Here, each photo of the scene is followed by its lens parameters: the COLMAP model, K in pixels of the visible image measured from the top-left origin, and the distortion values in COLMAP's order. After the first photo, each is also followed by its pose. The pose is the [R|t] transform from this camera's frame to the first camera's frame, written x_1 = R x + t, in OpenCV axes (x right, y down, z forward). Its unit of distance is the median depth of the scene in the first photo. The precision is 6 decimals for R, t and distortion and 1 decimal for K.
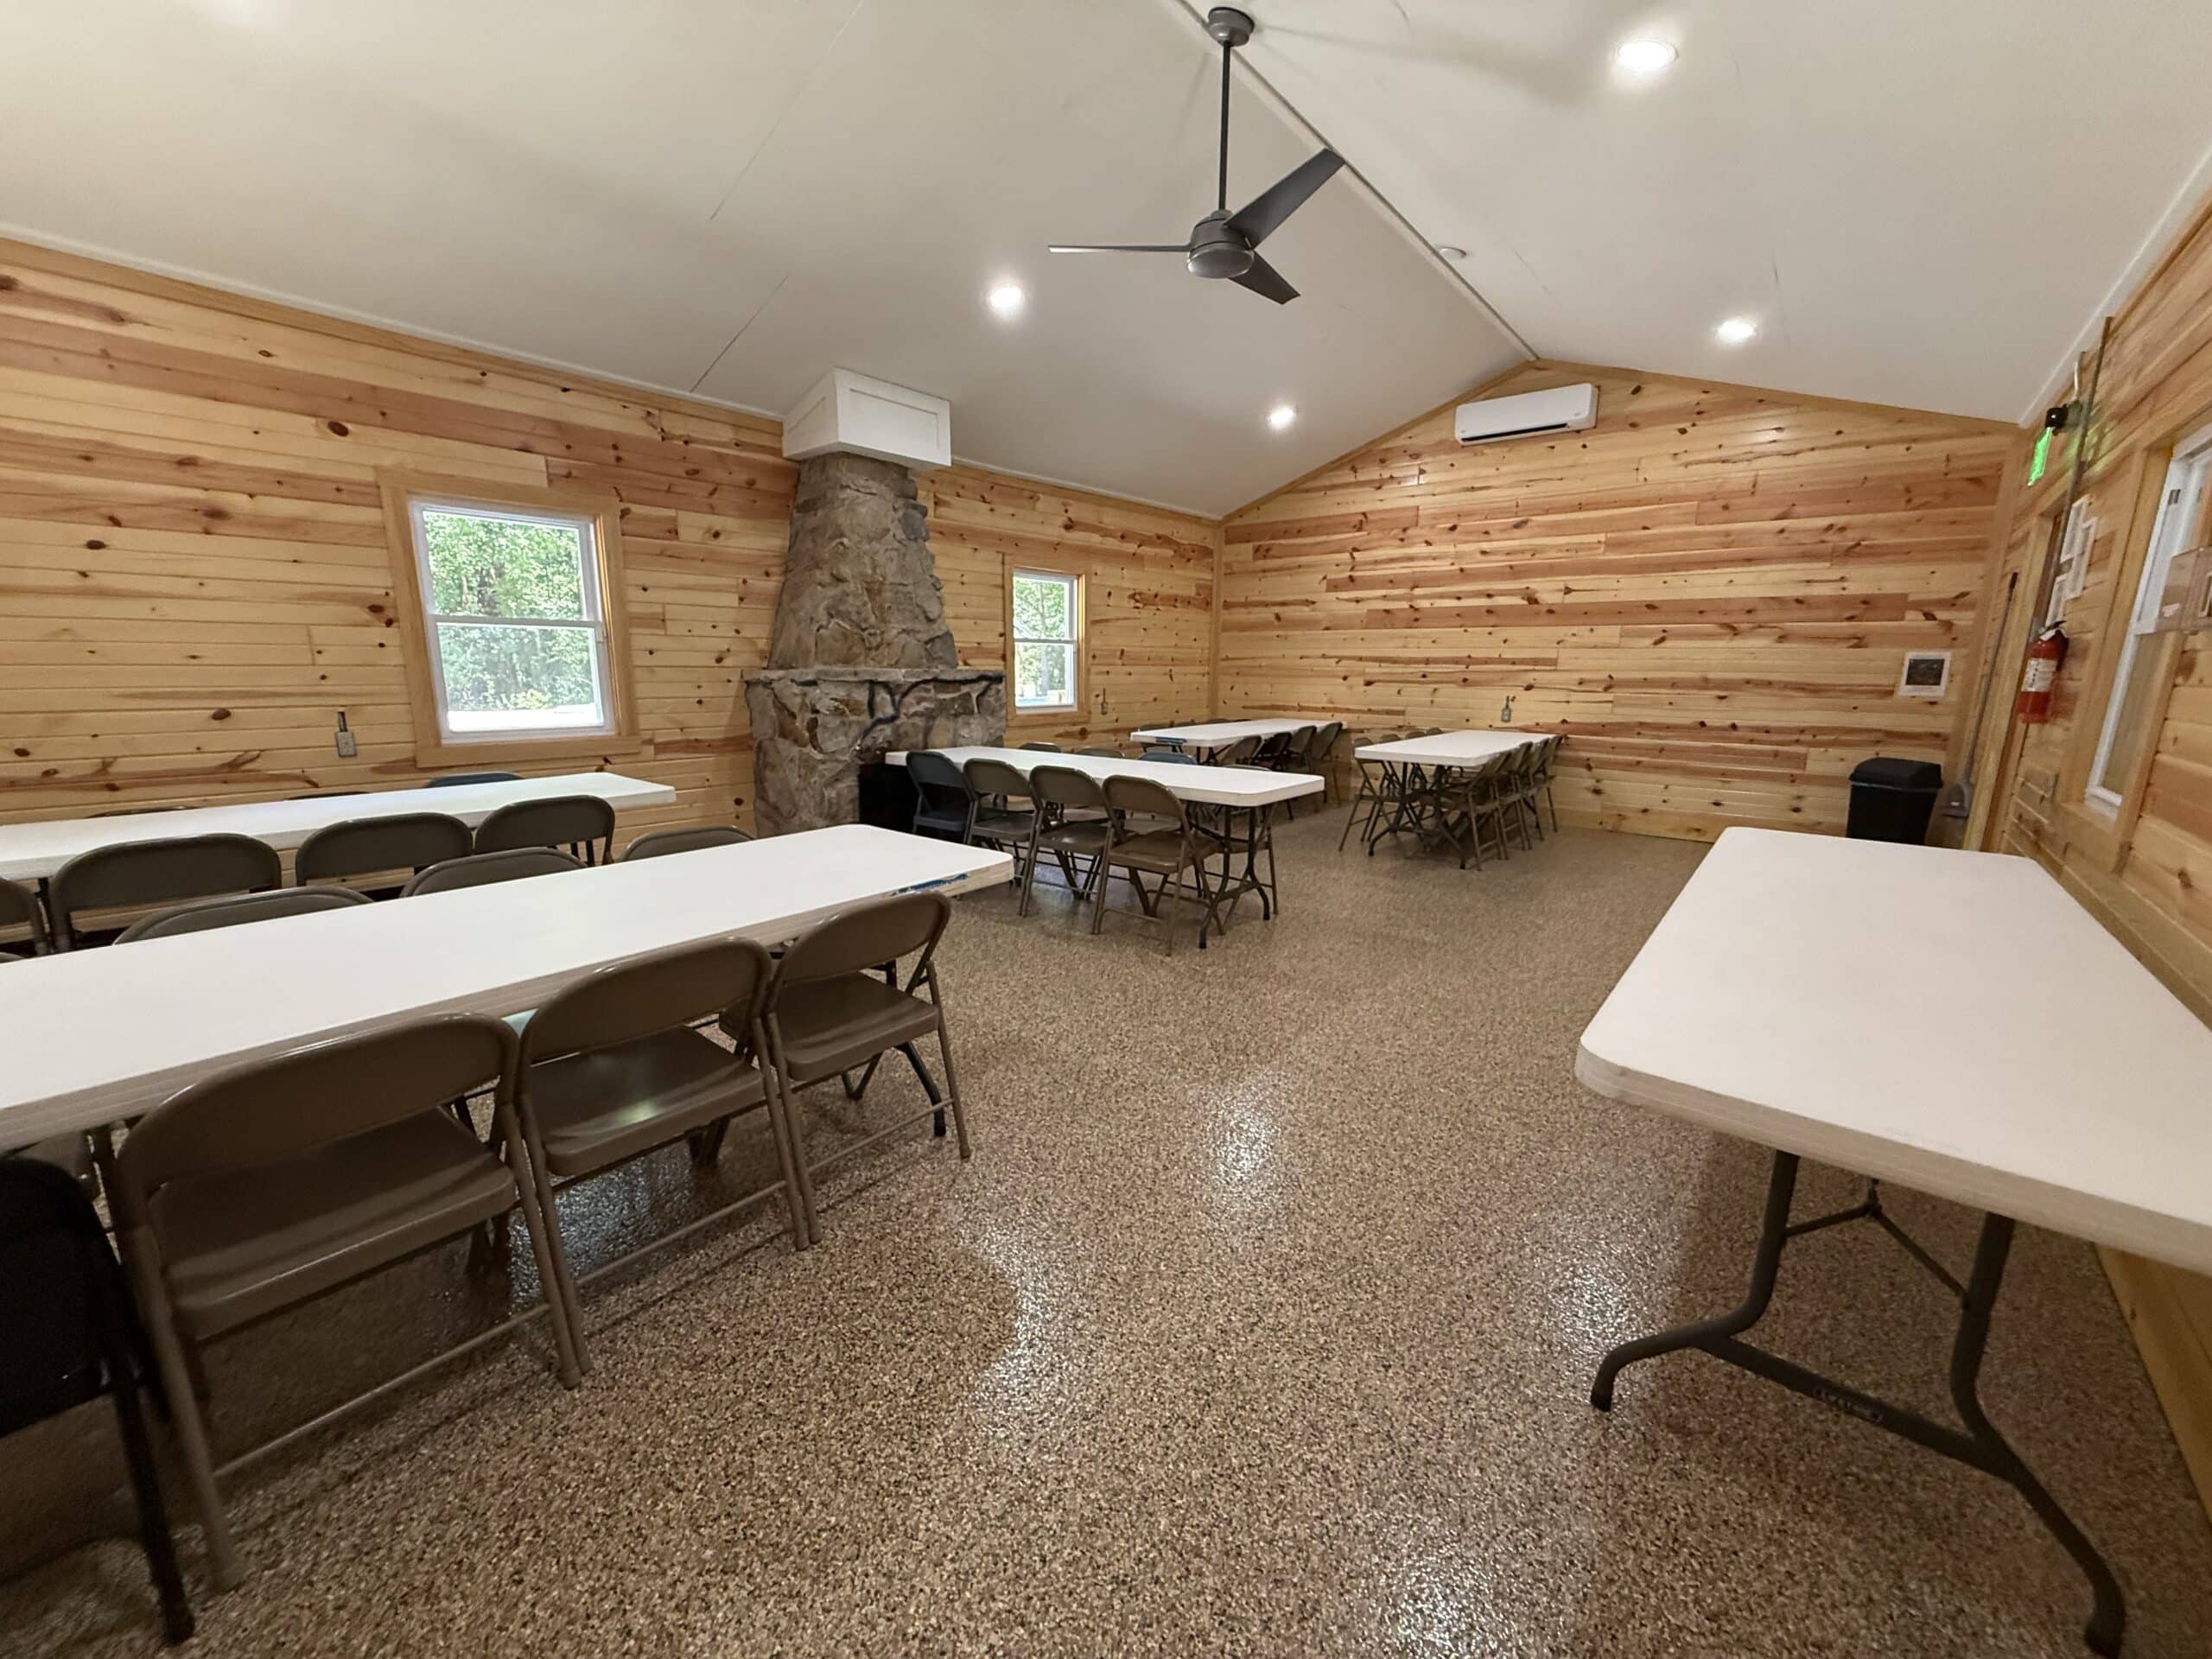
lens RADIAL K [[884.5, 0, 1105.2], [0, 884.5, 833.5], [0, 0, 1]] dist [0.000976, 0.000297]
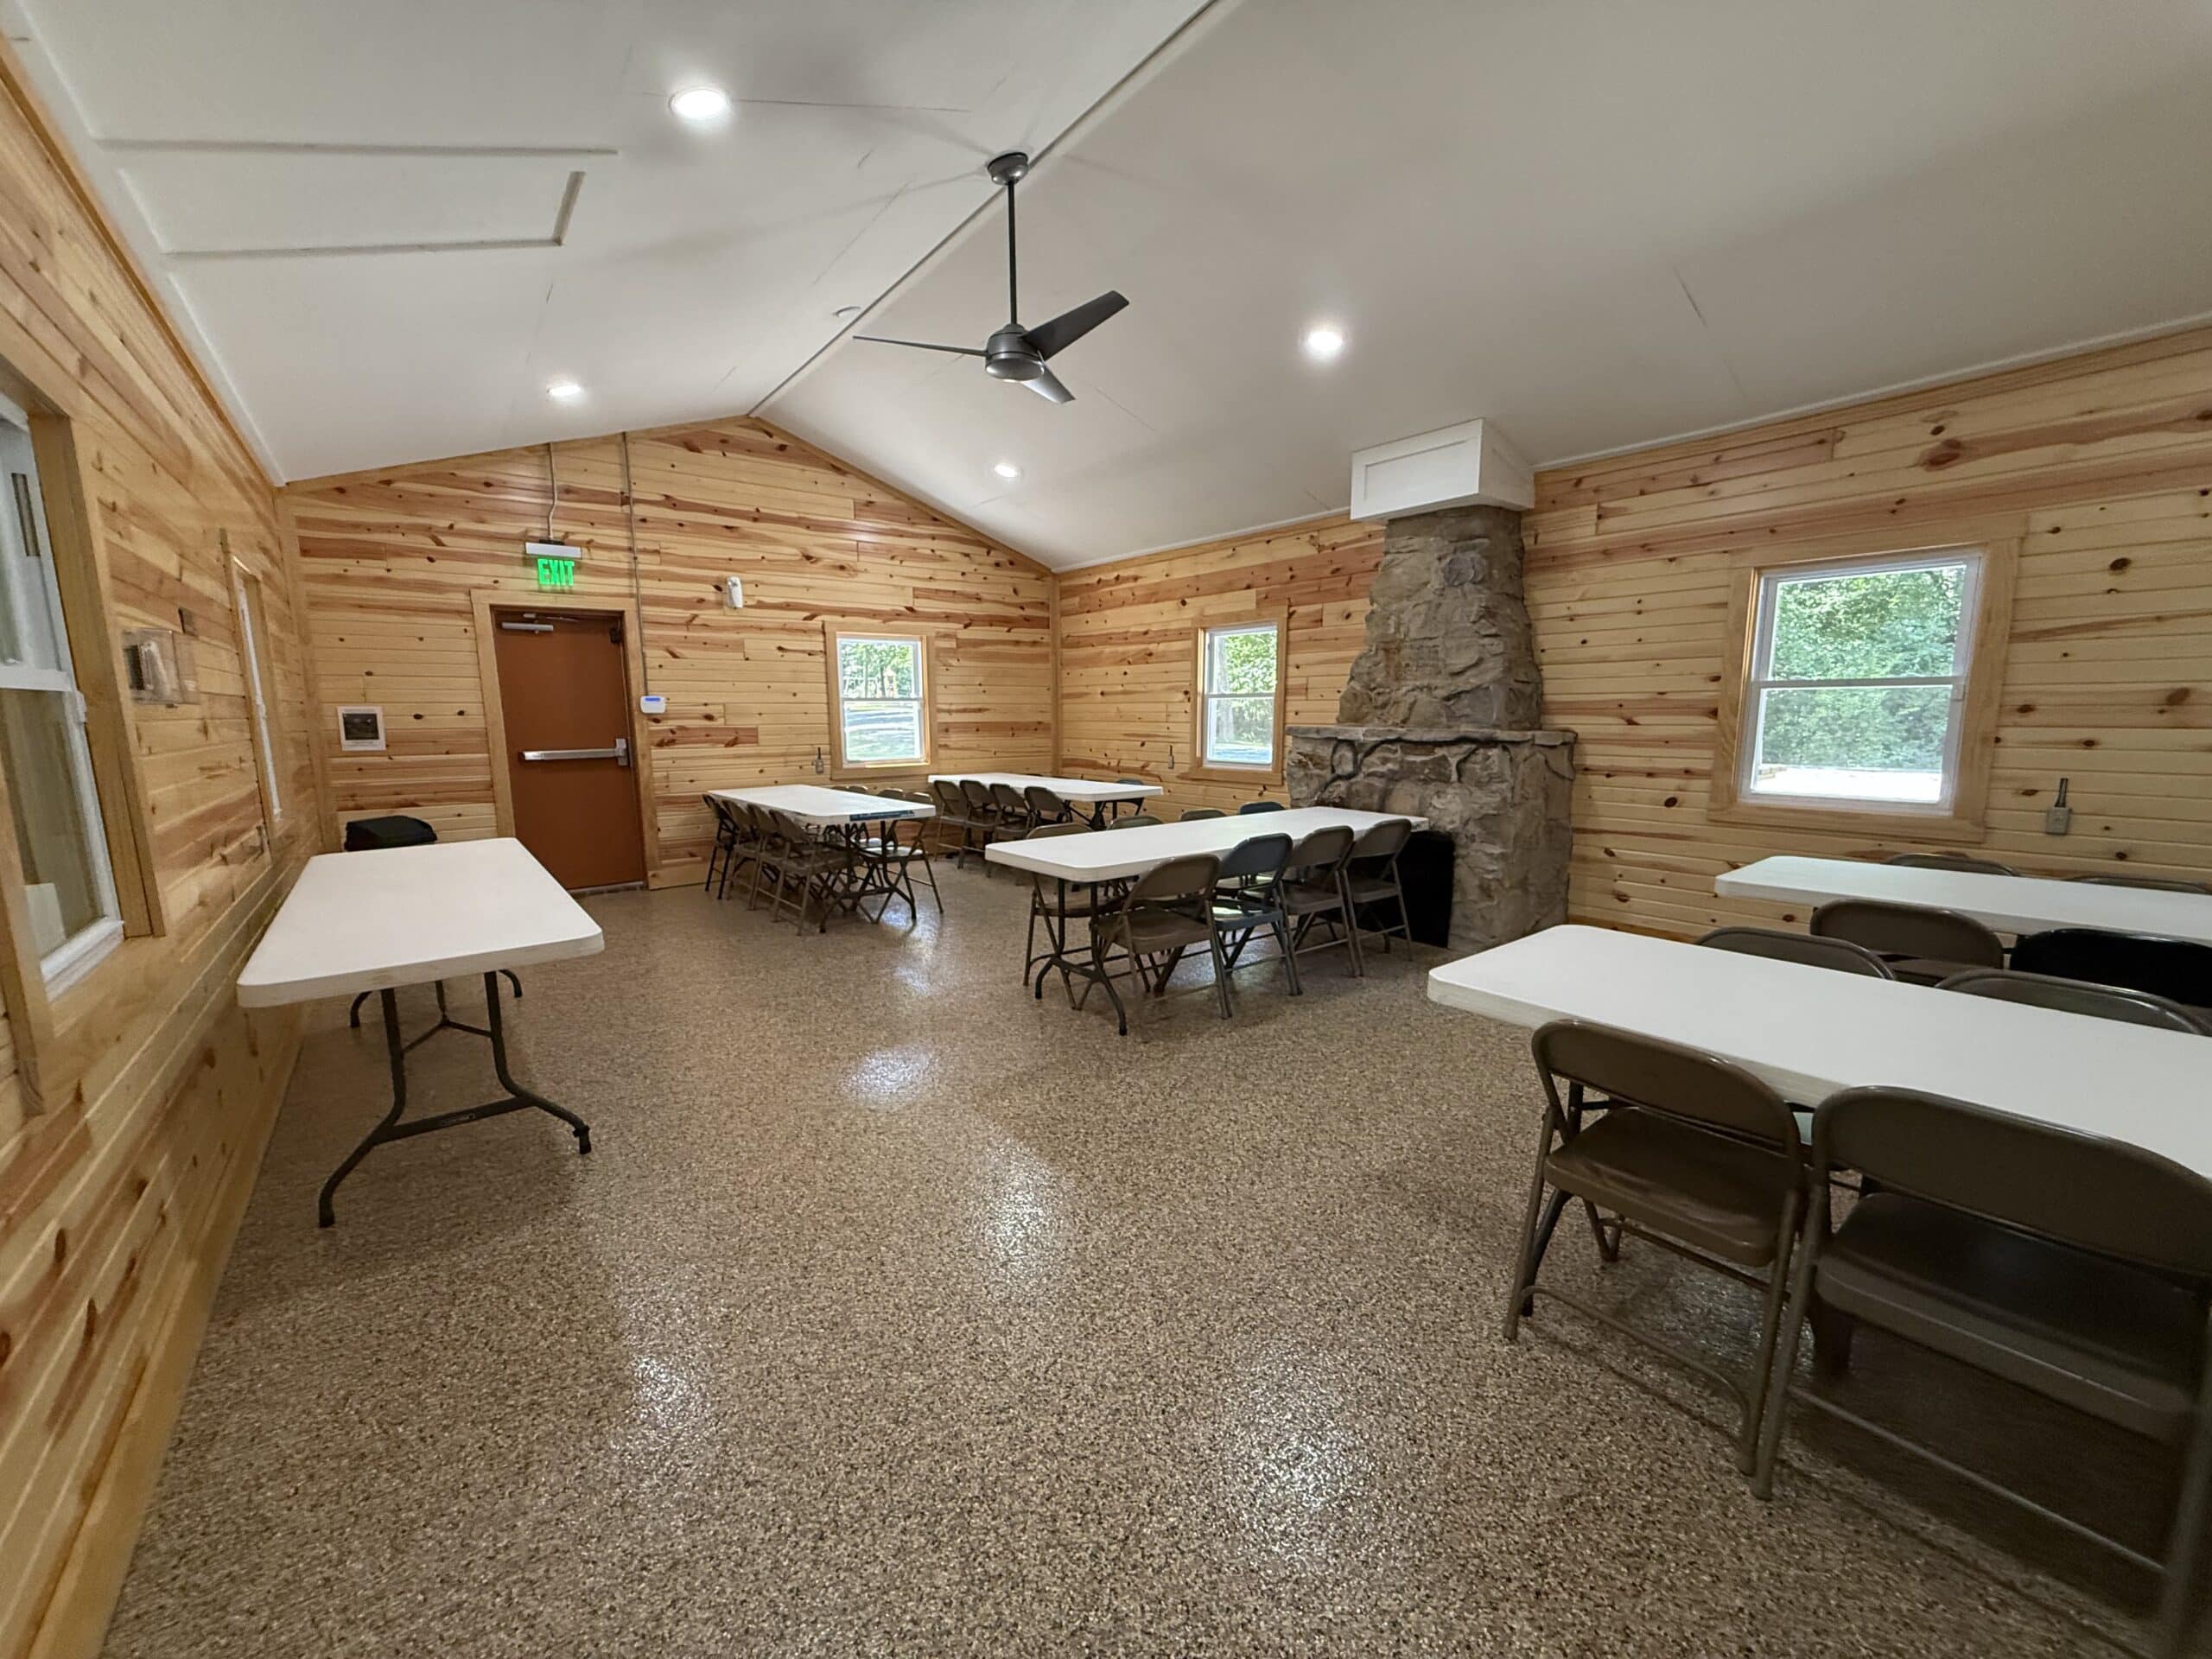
lens RADIAL K [[884.5, 0, 1103.9], [0, 884.5, 848.0], [0, 0, 1]] dist [0.000976, 0.000297]
pose [[-0.214273, 0.136779, -0.967150, 0.809631], [-0.187851, 0.965893, 0.178220, -0.177860], [0.958540, 0.219867, -0.181271, 0.930619]]
